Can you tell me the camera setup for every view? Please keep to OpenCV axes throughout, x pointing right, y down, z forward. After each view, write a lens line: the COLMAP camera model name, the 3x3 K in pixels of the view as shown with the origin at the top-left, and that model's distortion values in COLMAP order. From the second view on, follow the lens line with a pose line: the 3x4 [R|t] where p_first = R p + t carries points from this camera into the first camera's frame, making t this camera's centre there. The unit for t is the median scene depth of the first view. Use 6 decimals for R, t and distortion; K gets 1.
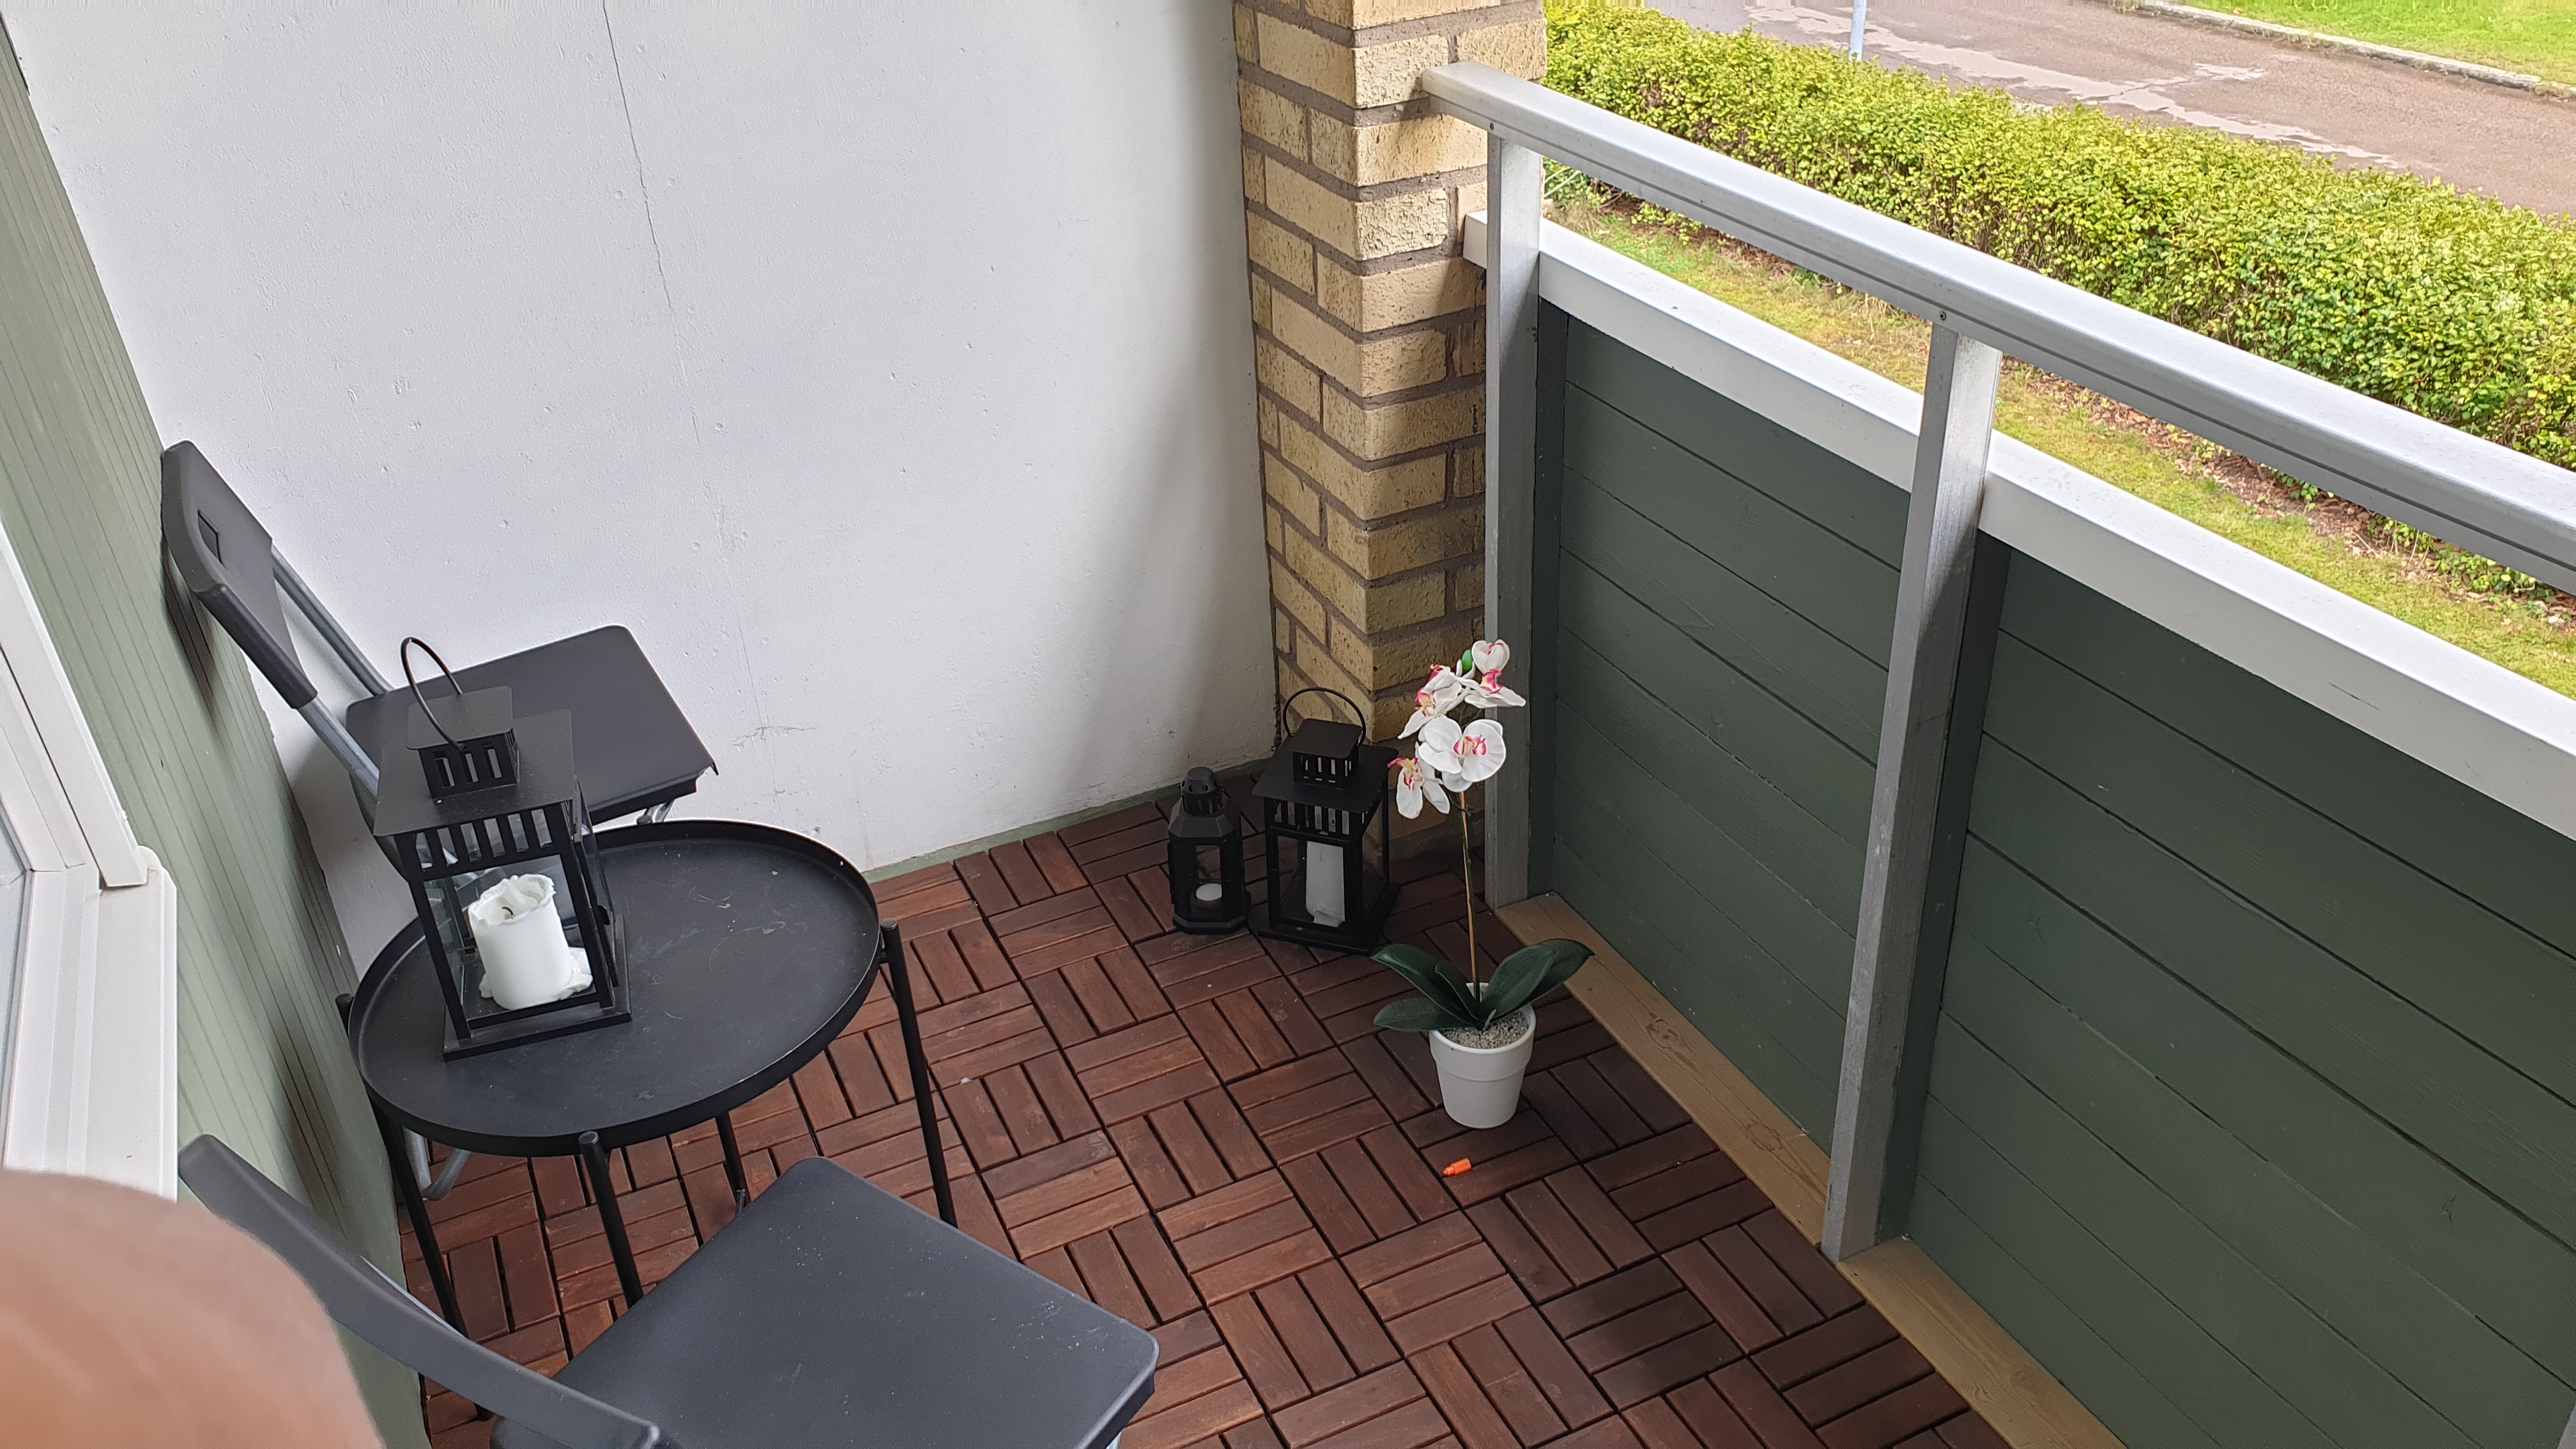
lens RADIAL K [[1997.1, 0, 1287.2], [0, 1997.1, 723.4], [0, 0, 1]] dist [-0.002655, -0.011042]
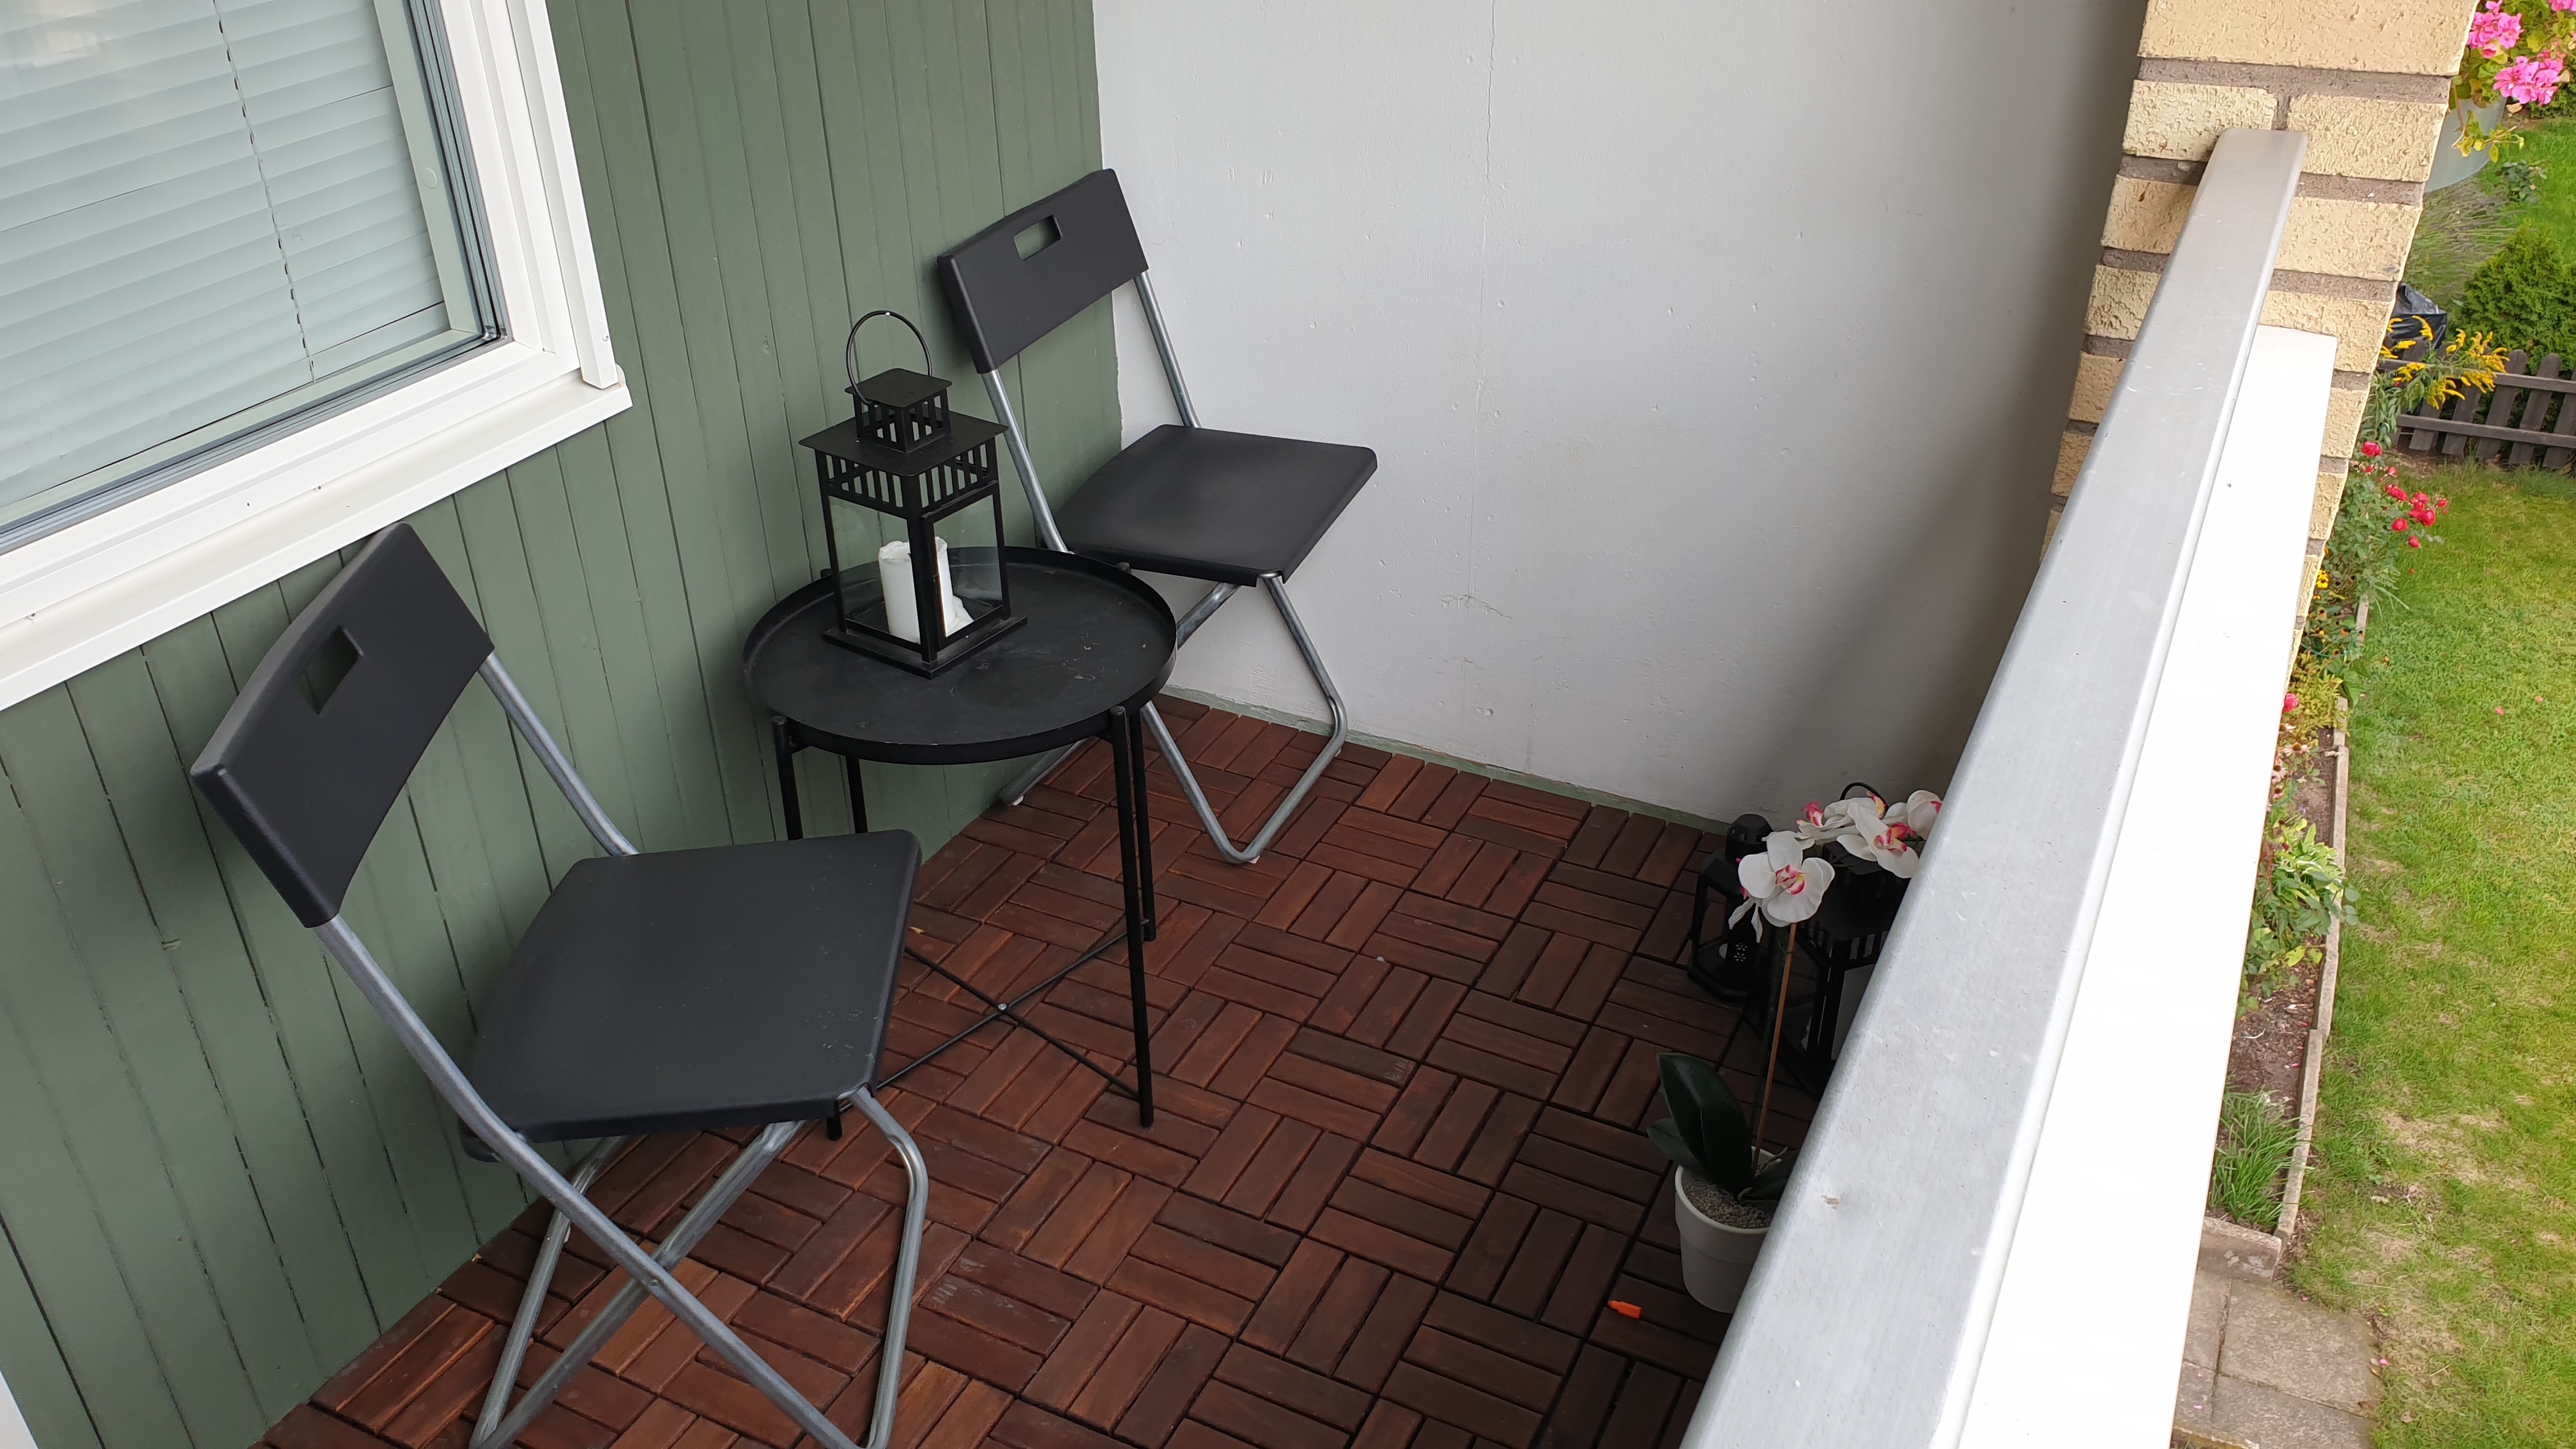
lens RADIAL K [[1997.1, 0, 1282.7], [0, 1997.1, 724.6], [0, 0, 1]] dist [-0.002655, -0.011042]
pose [[0.611870, 0.434713, -0.660787, 0.465379], [-0.420460, 0.886375, 0.193786, -0.114325], [0.669946, 0.159263, 0.725126, 0.216153]]
